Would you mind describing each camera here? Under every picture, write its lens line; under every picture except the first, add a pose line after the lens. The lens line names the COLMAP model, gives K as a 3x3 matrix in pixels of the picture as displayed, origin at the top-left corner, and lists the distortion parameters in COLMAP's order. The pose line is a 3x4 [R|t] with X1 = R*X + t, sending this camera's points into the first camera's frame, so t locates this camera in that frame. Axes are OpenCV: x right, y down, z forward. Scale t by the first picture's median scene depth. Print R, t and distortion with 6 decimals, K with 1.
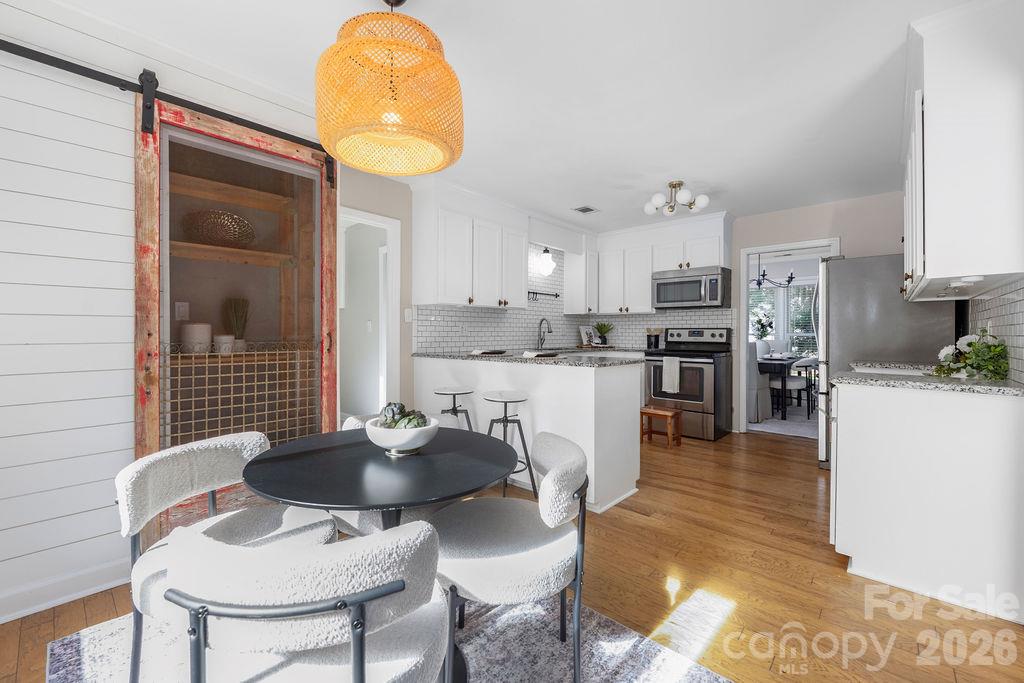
lens RADIAL K [[426.0, 0, 504.6], [0, 426.0, 335.9], [0, 0, 1]] dist [-0.000941, 0.000462]
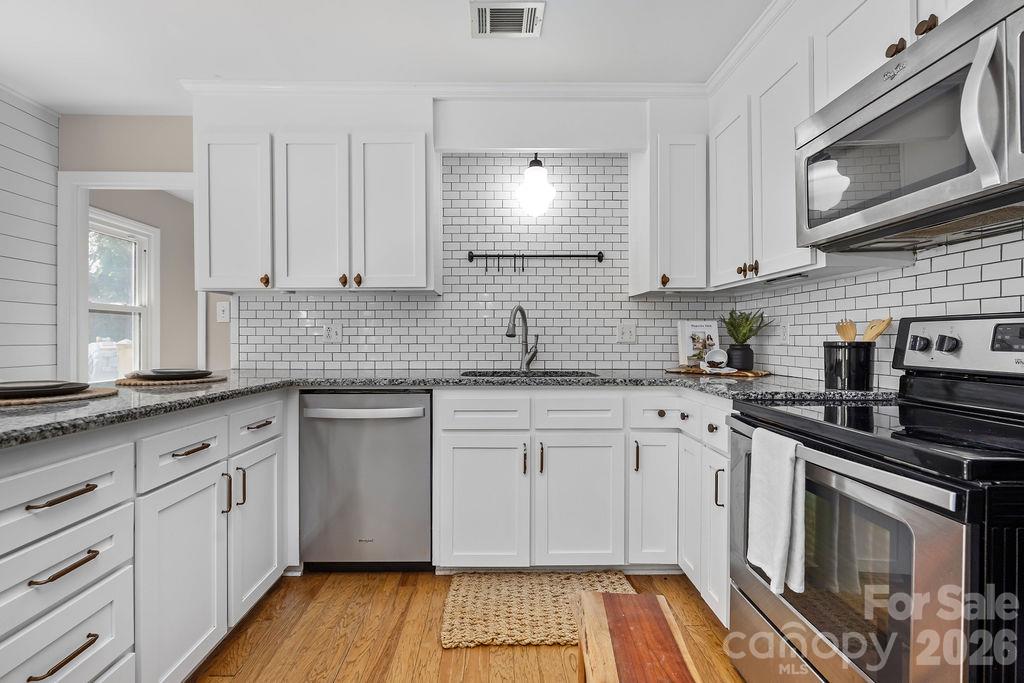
lens RADIAL K [[426.0, 0, 506.0], [0, 426.0, 346.6], [0, 0, 1]] dist [-0.000941, 0.000462]
pose [[0.678102, 0.010552, -0.734892, 0.443129], [-0.003966, 0.999935, 0.010699, -0.002280], [0.734957, -0.004341, 0.678100, 0.690442]]
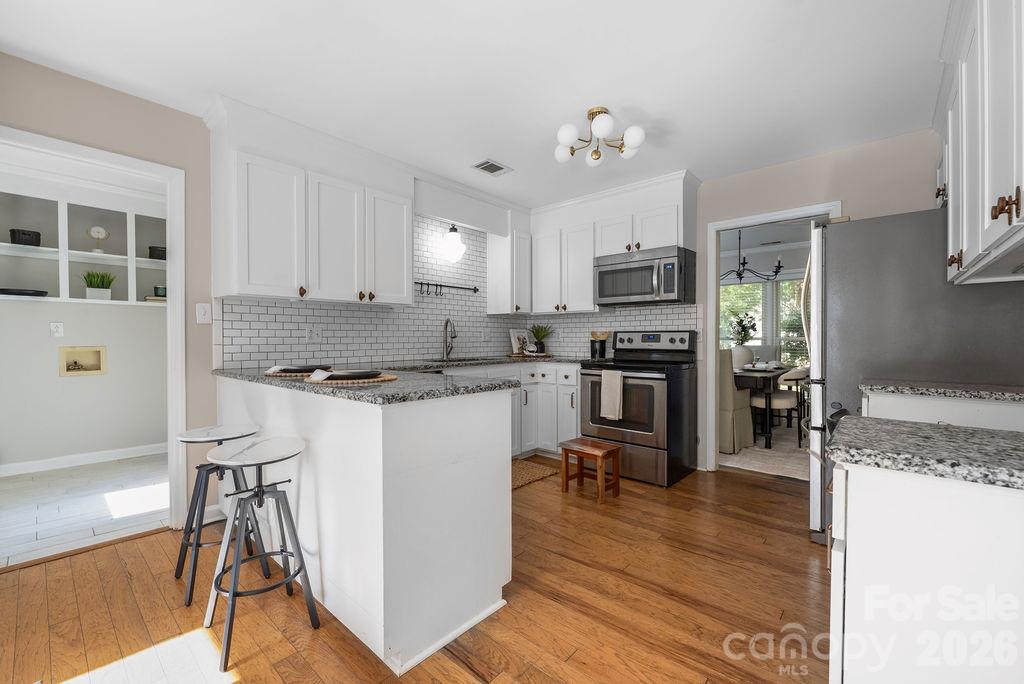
lens RADIAL K [[426.0, 0, 507.3], [0, 426.0, 346.0], [0, 0, 1]] dist [-0.000941, 0.000462]
pose [[0.999953, -0.005282, 0.008103, 0.195624], [0.005197, 0.999932, 0.010475, -0.001084], [-0.008158, -0.010432, 0.999912, 0.256667]]
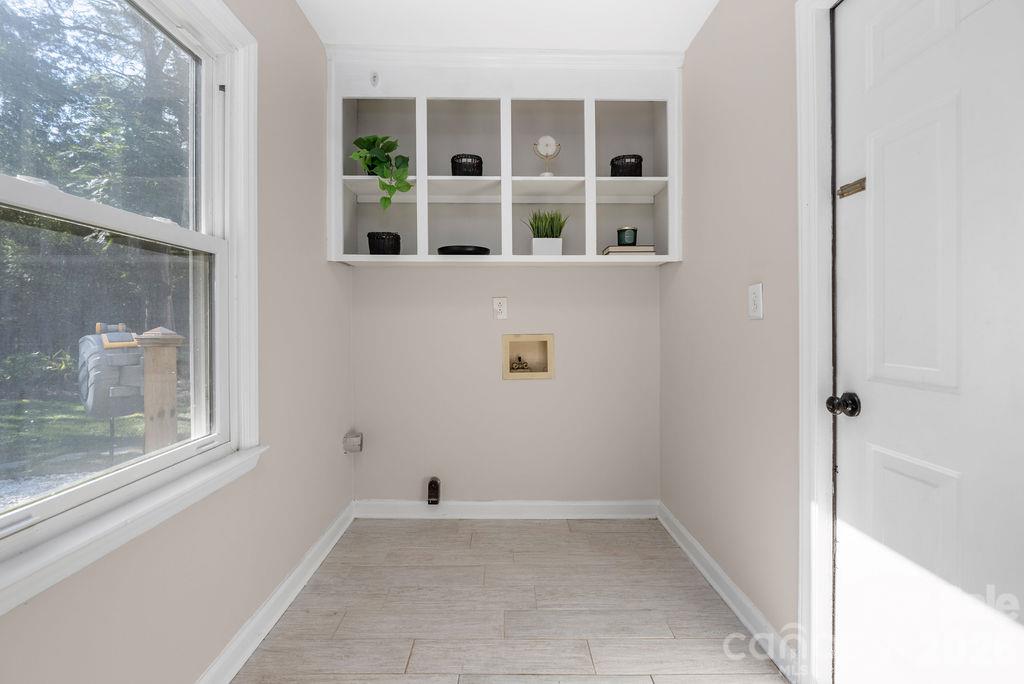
lens RADIAL K [[426.0, 0, 504.8], [0, 426.0, 335.7], [0, 0, 1]] dist [-0.000941, 0.000462]
pose [[0.674481, 0.001759, -0.738290, -0.218272], [0.003366, 0.999979, 0.005457, 0.002717], [0.738285, -0.006166, 0.674461, 0.679336]]
